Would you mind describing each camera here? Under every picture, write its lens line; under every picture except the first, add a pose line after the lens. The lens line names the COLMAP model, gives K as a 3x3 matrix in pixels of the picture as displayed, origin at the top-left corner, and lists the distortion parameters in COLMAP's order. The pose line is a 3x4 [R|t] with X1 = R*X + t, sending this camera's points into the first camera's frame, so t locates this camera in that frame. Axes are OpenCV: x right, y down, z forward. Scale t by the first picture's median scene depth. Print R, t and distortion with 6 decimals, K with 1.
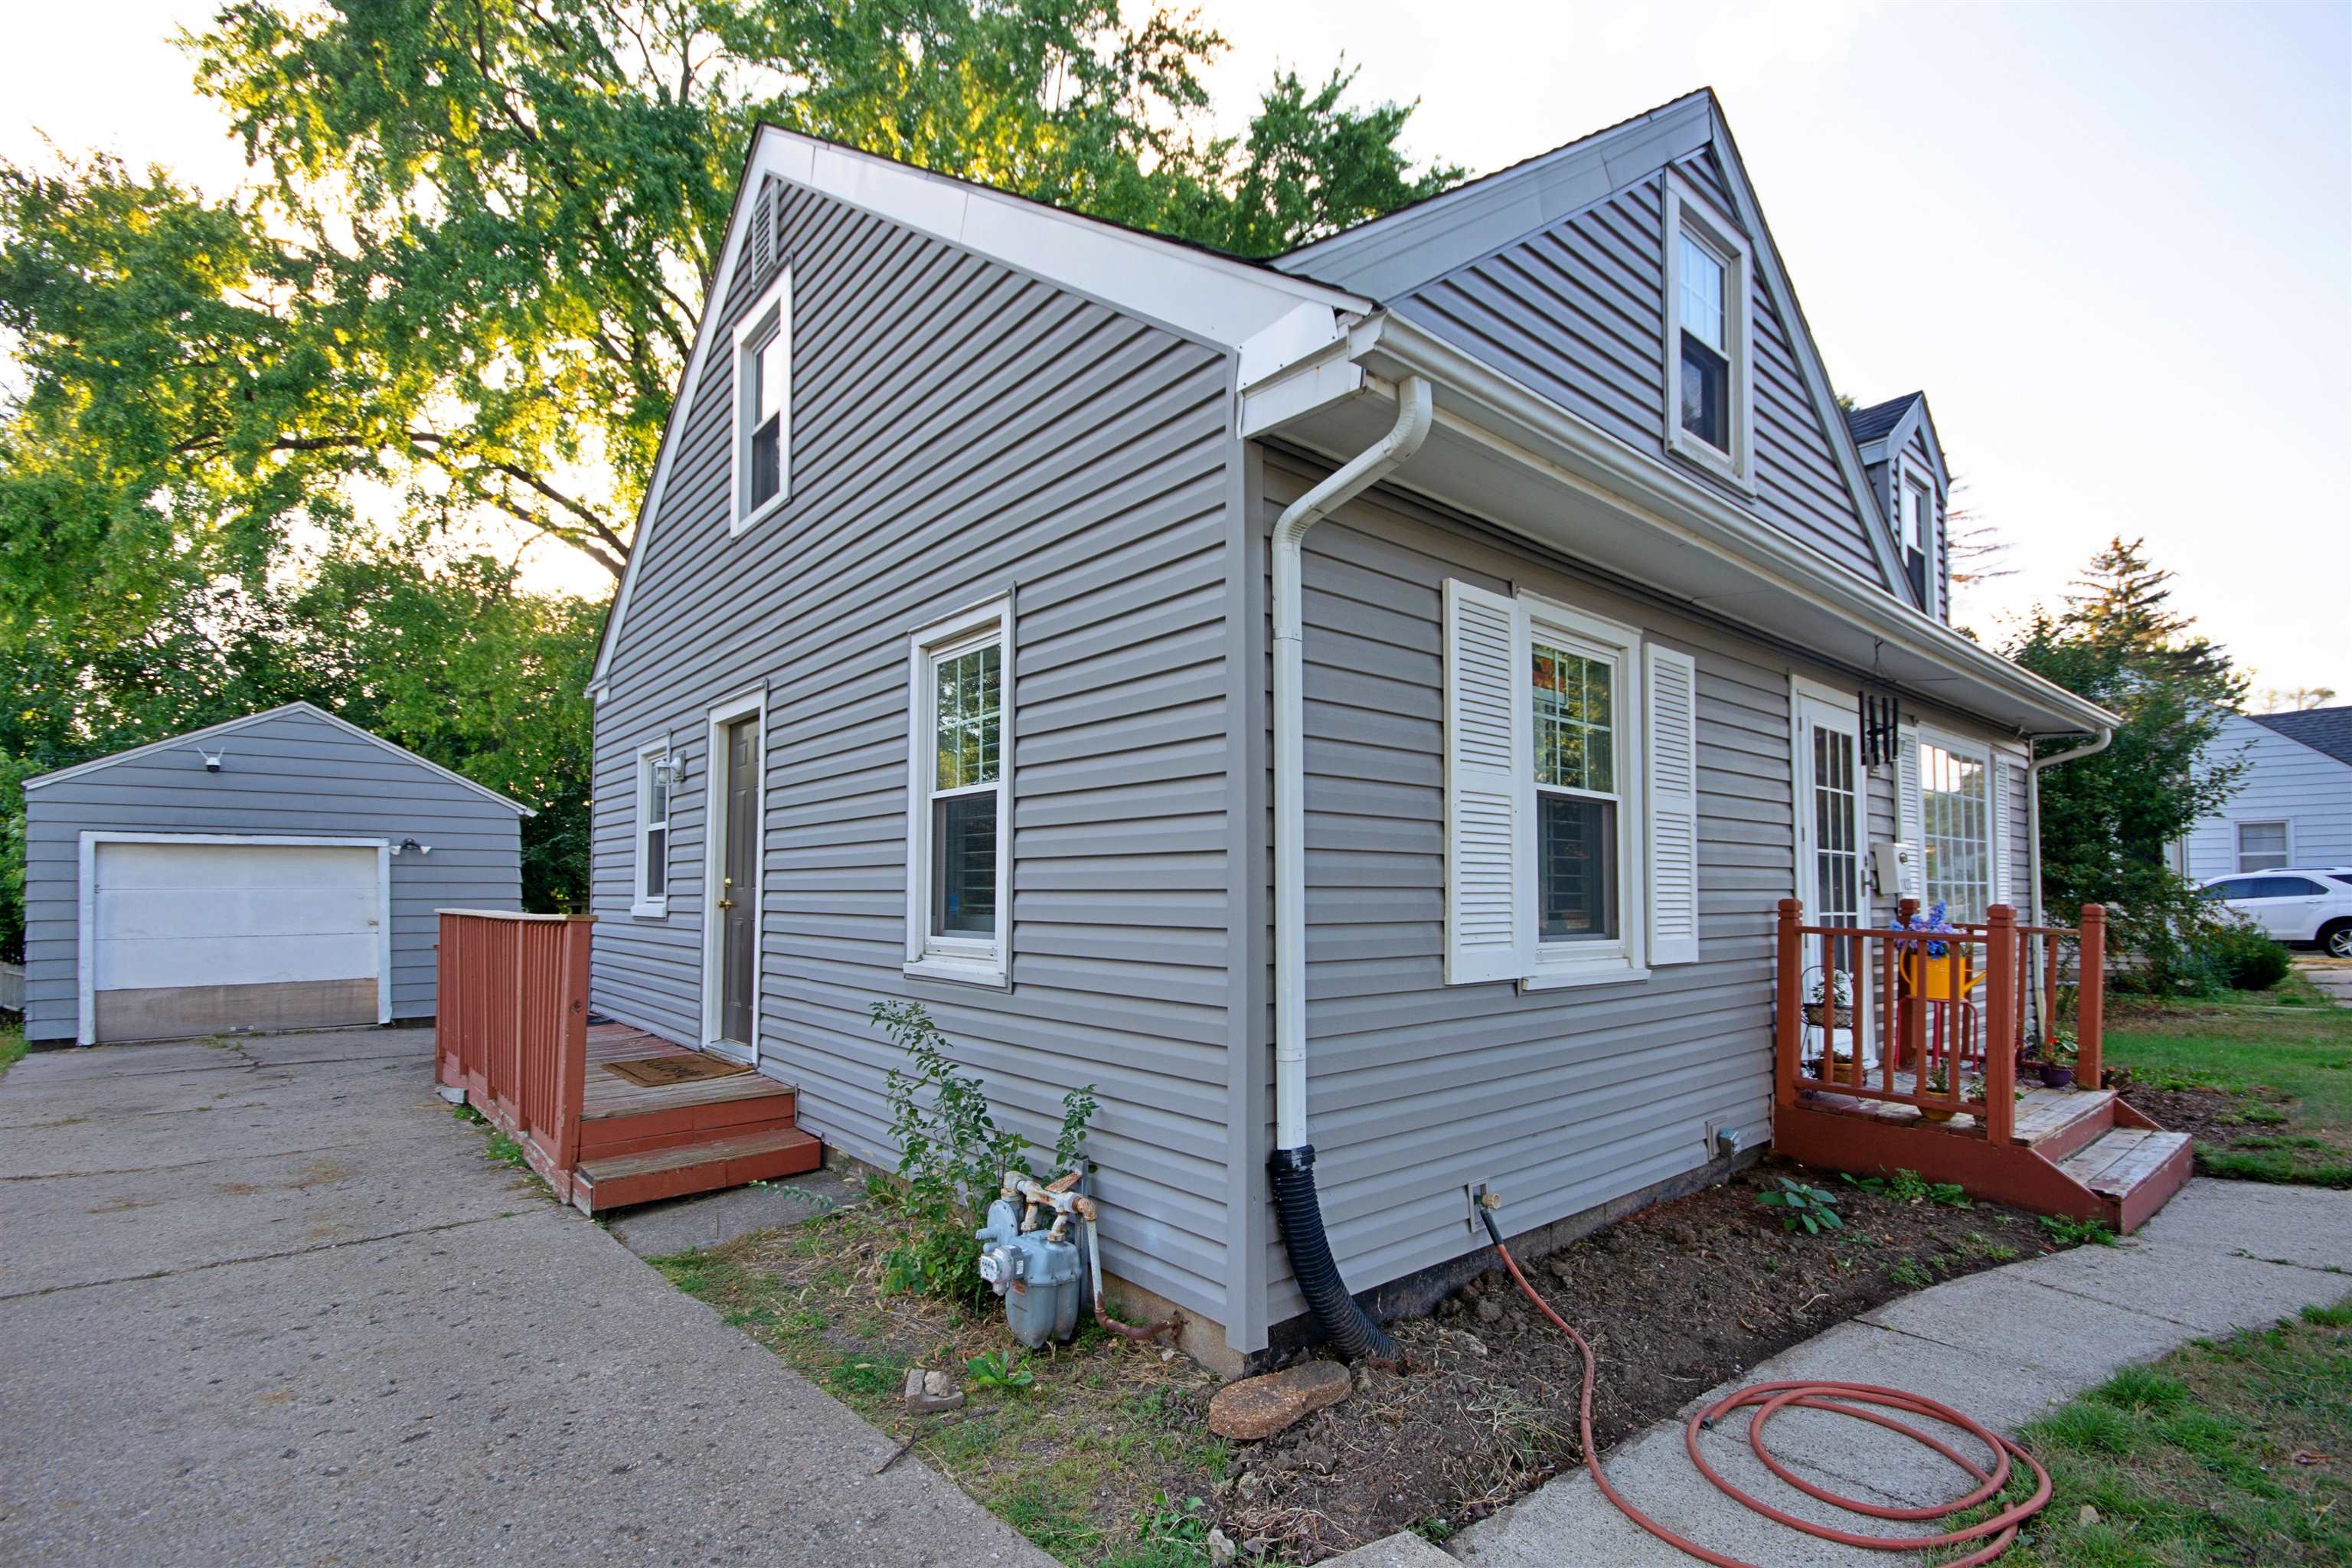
lens RADIAL K [[1066.5, 0, 1181.8], [0, 1066.5, 840.9], [0, 0, 1]] dist [-0.016855, -0.000372]
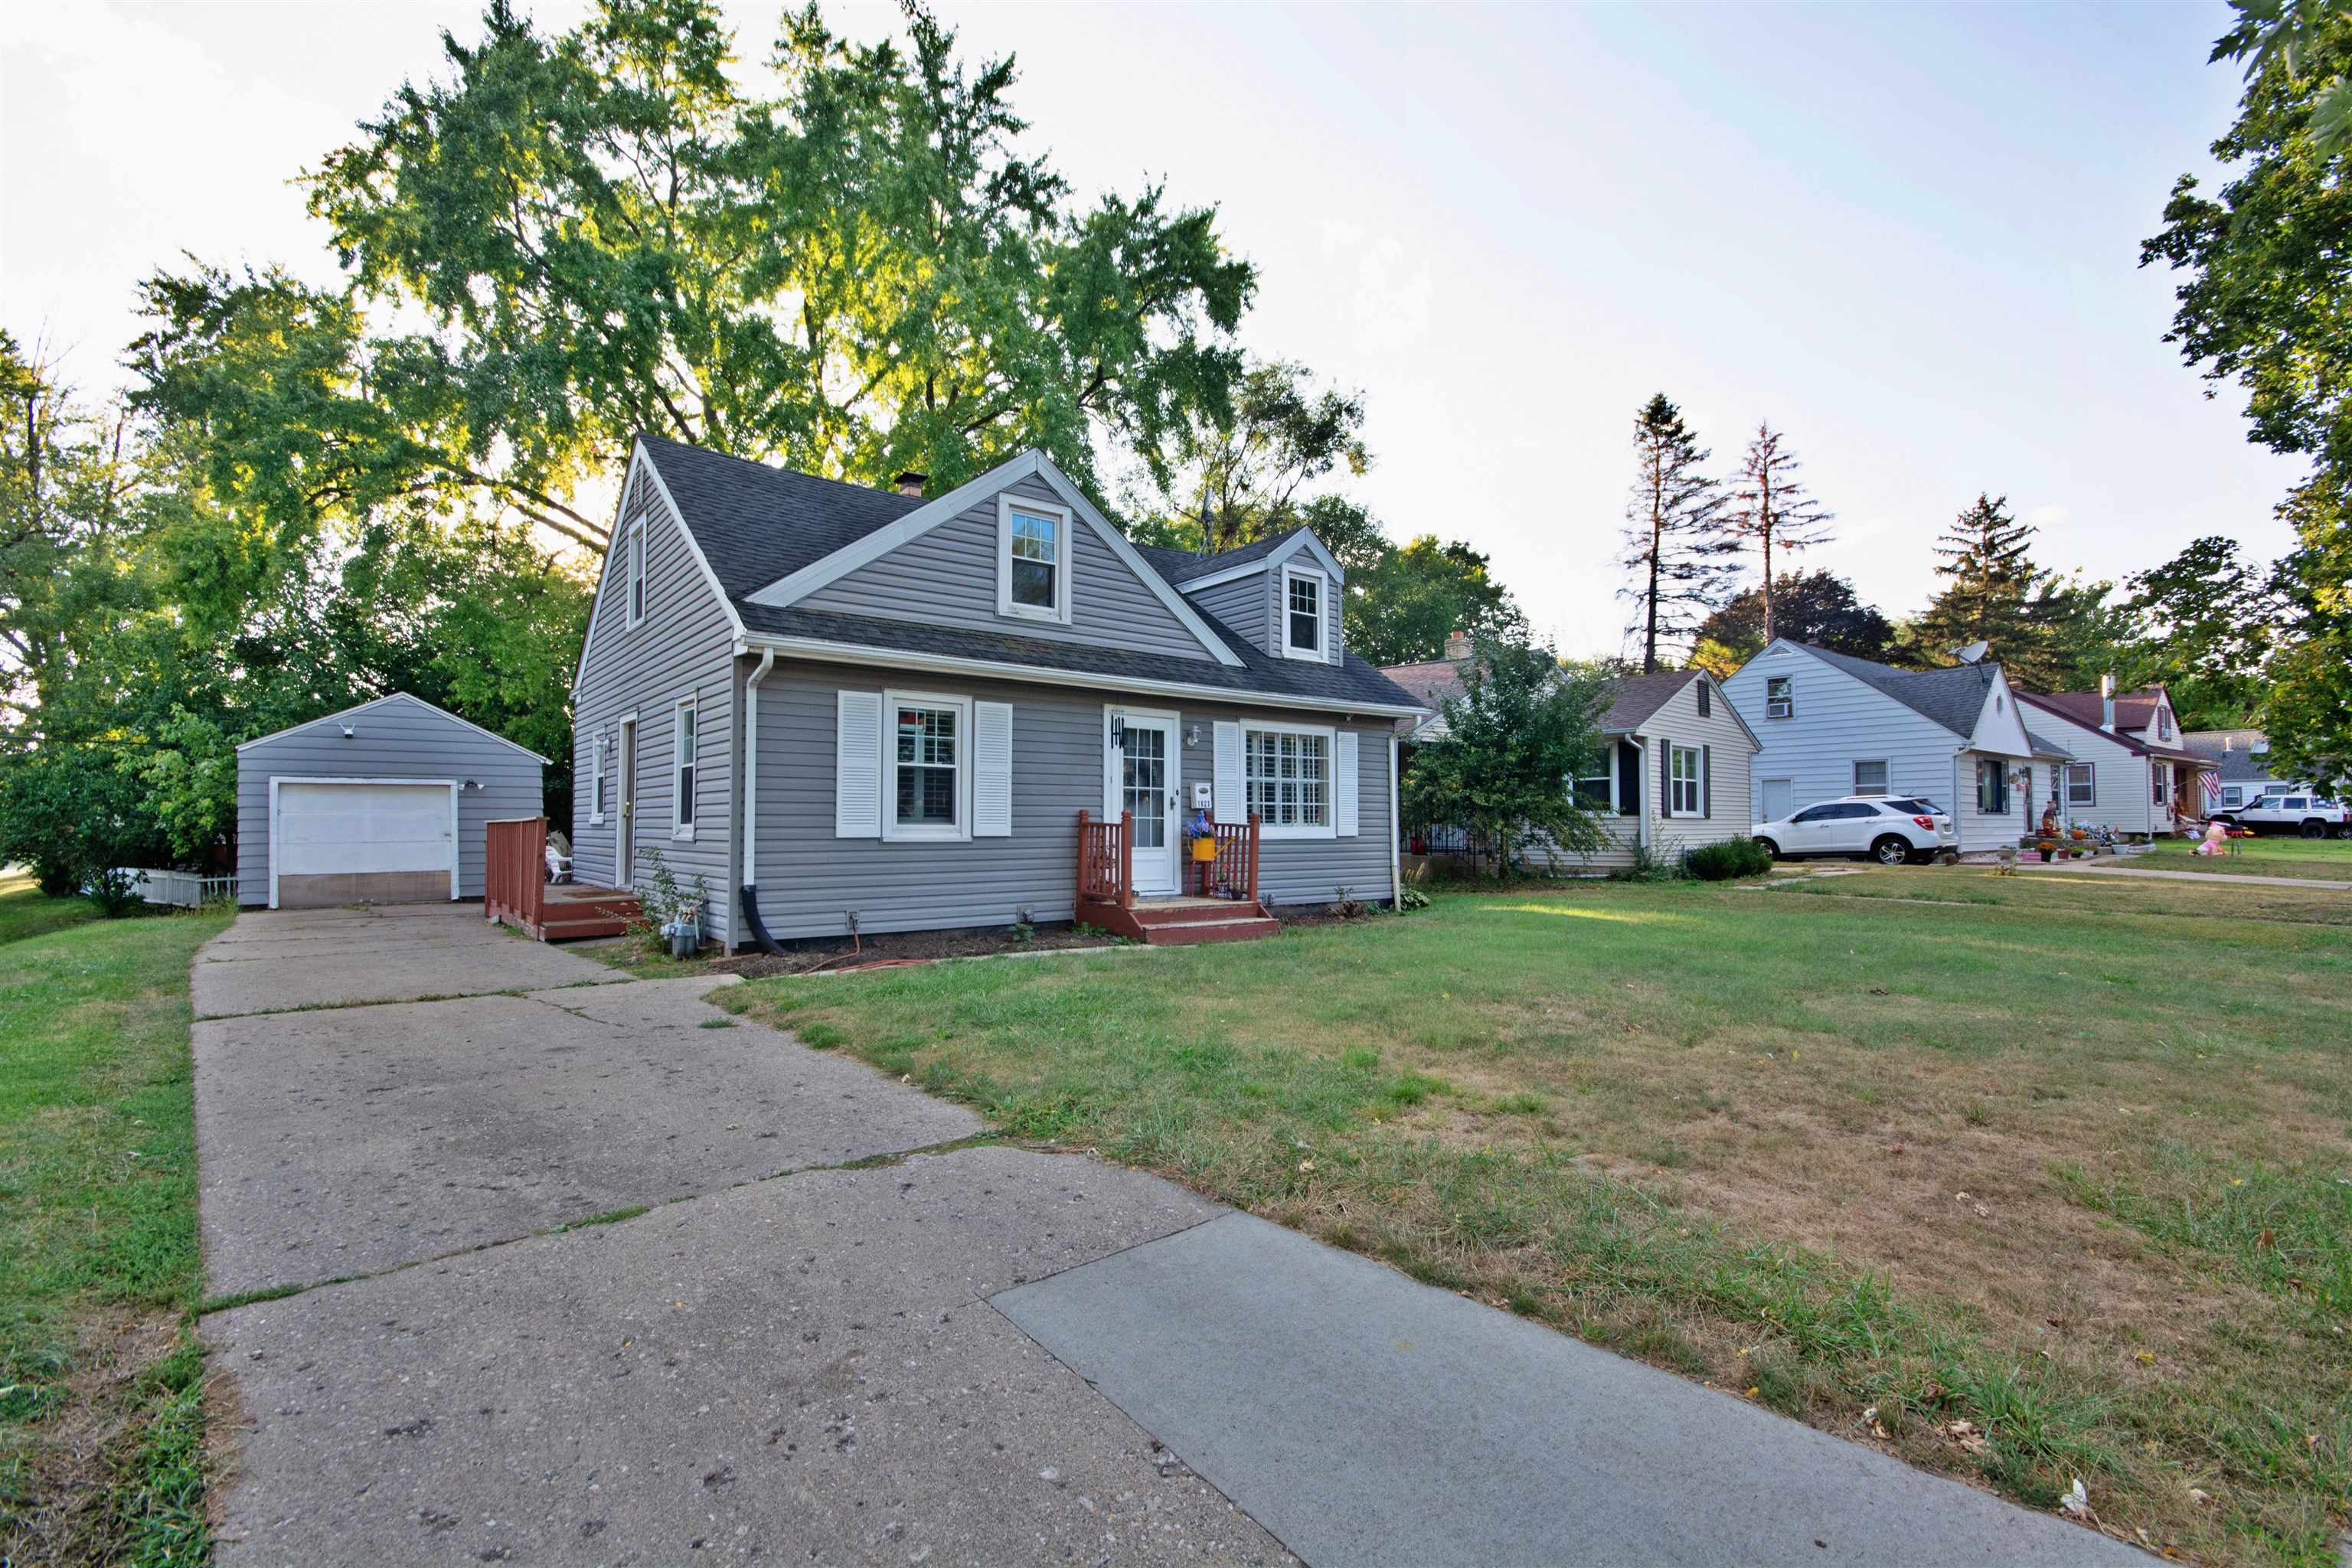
lens RADIAL K [[1082.6, 0, 1176.0], [0, 1082.6, 784.0], [0, 0, 1]] dist [-0.000258, -0.000611]
pose [[0.998619, -0.000932, -0.052538, 0.431924], [0.001387, 0.999962, 0.008632, -0.009465], [0.052527, -0.008693, 0.998582, -0.593594]]
